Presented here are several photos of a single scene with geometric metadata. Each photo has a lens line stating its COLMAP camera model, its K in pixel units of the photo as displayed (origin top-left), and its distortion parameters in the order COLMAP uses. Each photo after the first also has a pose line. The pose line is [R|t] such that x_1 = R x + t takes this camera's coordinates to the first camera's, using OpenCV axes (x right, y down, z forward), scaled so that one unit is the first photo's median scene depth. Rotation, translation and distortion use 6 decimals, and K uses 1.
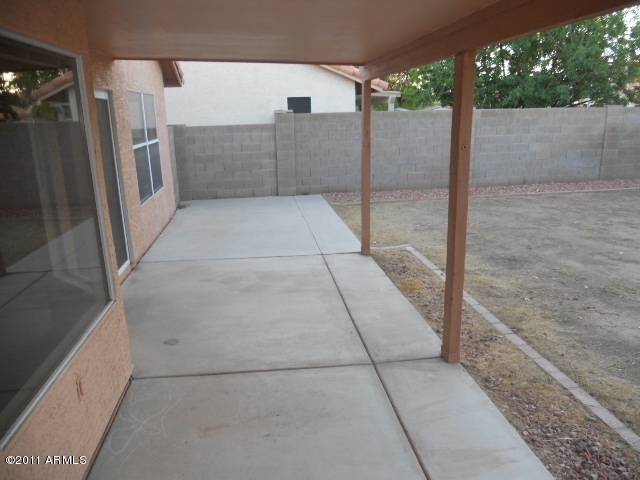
lens RADIAL K [[478.4, 0, 320.0], [0, 478.4, 240.0], [0, 0, 1]] dist [-0.056968, 0.001875]
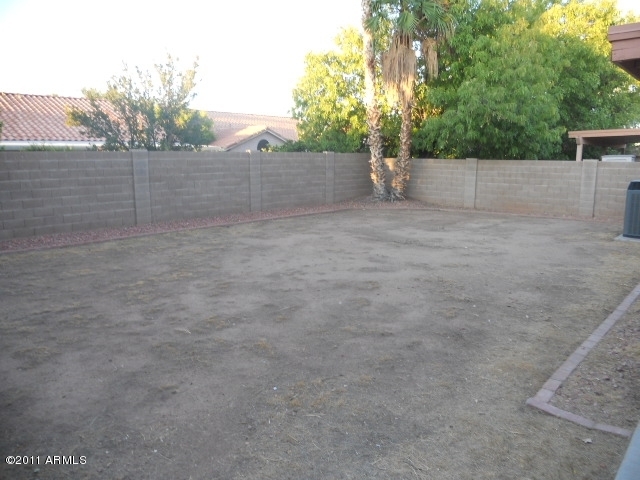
lens RADIAL K [[474.9, 0, 320.0], [0, 474.9, 240.0], [0, 0, 1]] dist [0.001516, 0.000469]
pose [[-0.654600, -0.097246, 0.749695, -0.020752], [0.208116, 0.930192, 0.302376, -0.266058], [-0.726764, 0.353959, -0.588665, 1.062168]]
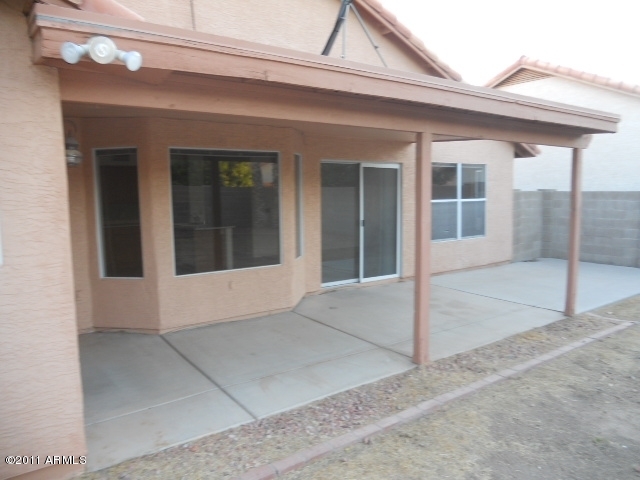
lens RADIAL K [[478.4, 0, 320.0], [0, 478.4, 240.0], [0, 0, 1]] dist [-0.056968, 0.001875]
pose [[0.476539, 0.104132, -0.872965, 0.500122], [-0.225272, 0.974273, -0.006756, -0.000221], [0.849802, 0.199874, 0.487737, 0.035363]]
